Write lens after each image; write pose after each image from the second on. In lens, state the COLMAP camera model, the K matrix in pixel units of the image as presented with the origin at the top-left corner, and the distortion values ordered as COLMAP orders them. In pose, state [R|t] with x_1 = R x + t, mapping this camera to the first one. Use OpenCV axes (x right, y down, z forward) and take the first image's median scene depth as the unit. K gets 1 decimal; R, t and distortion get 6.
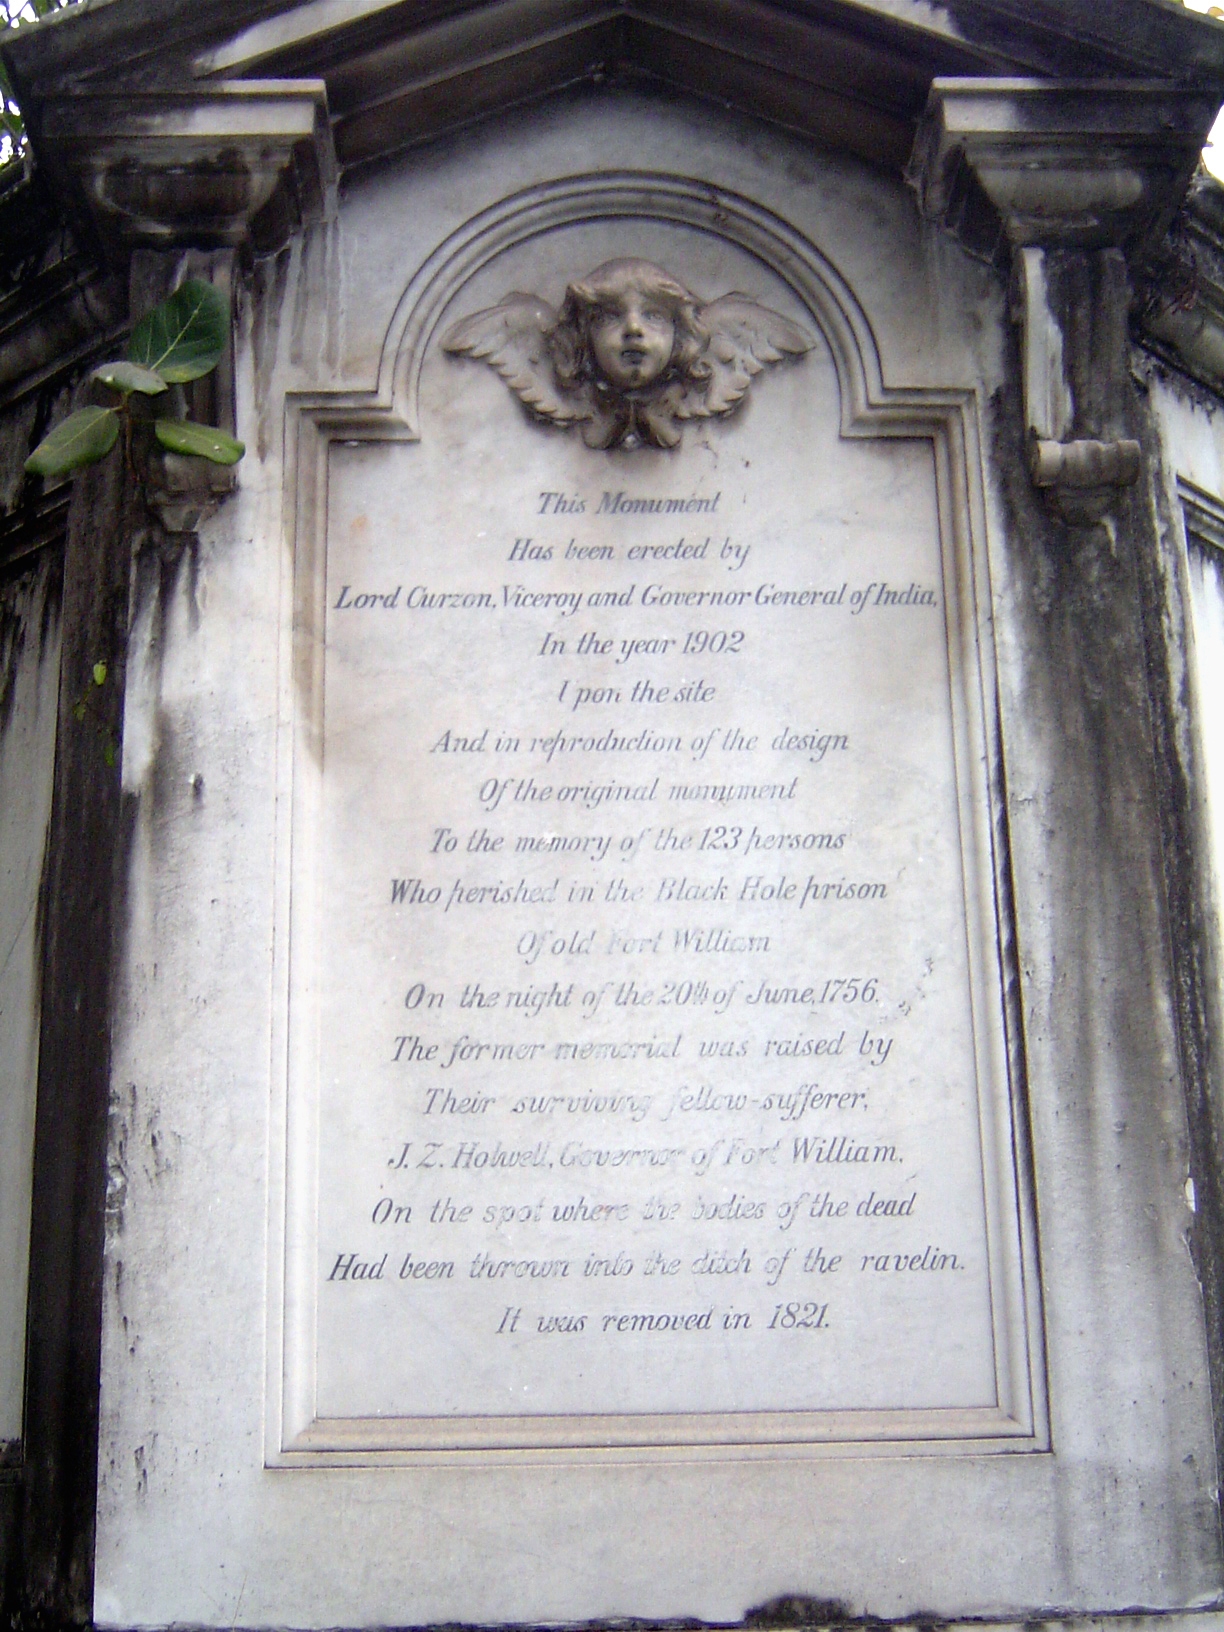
lens RADIAL K [[2402.8, 0, 612.0], [0, 2402.8, 816.0], [0, 0, 1]] dist [-0.041689, -0.071676]
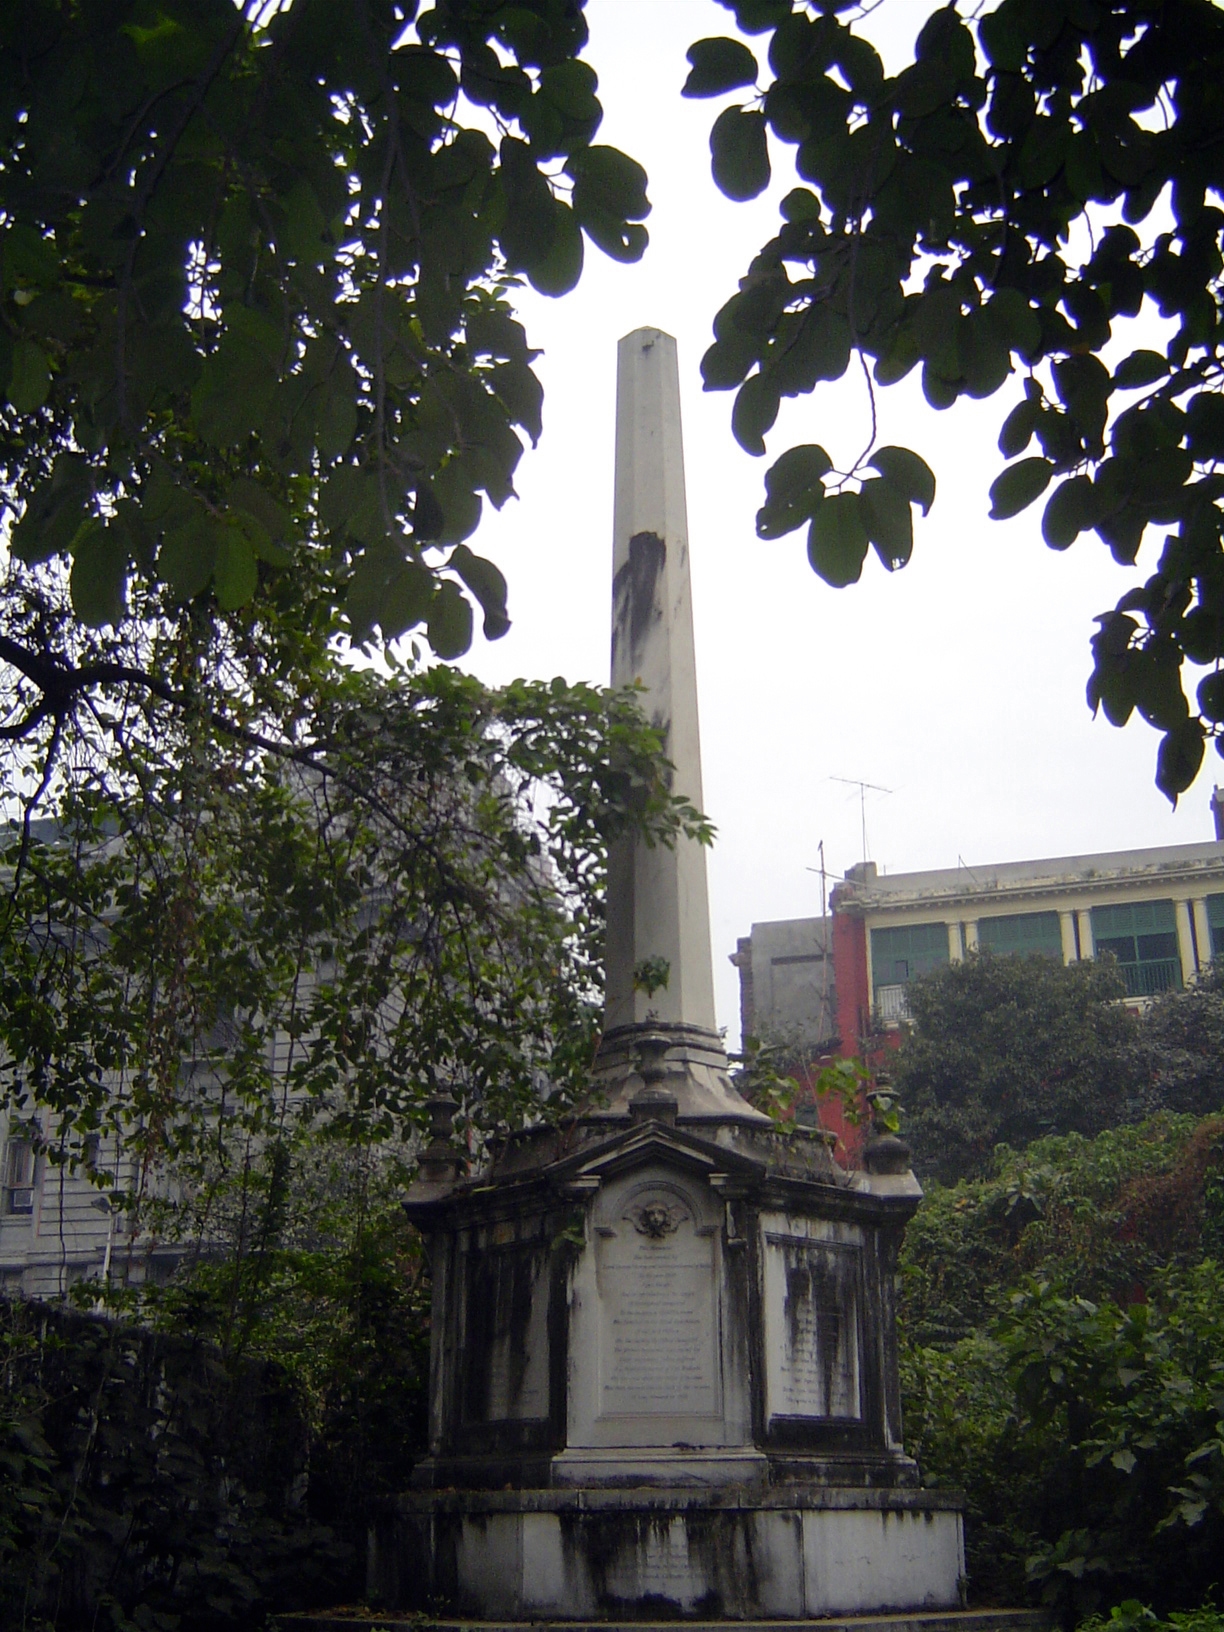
lens RADIAL K [[1857.9, 0, 612.0], [0, 1857.9, 816.0], [0, 0, 1]] dist [-0.151157, 0.001744]
pose [[0.995314, -0.018755, -0.094864, 0.328485], [0.014366, 0.998804, -0.046732, -0.928678], [0.095627, 0.045150, 0.994393, -3.275453]]
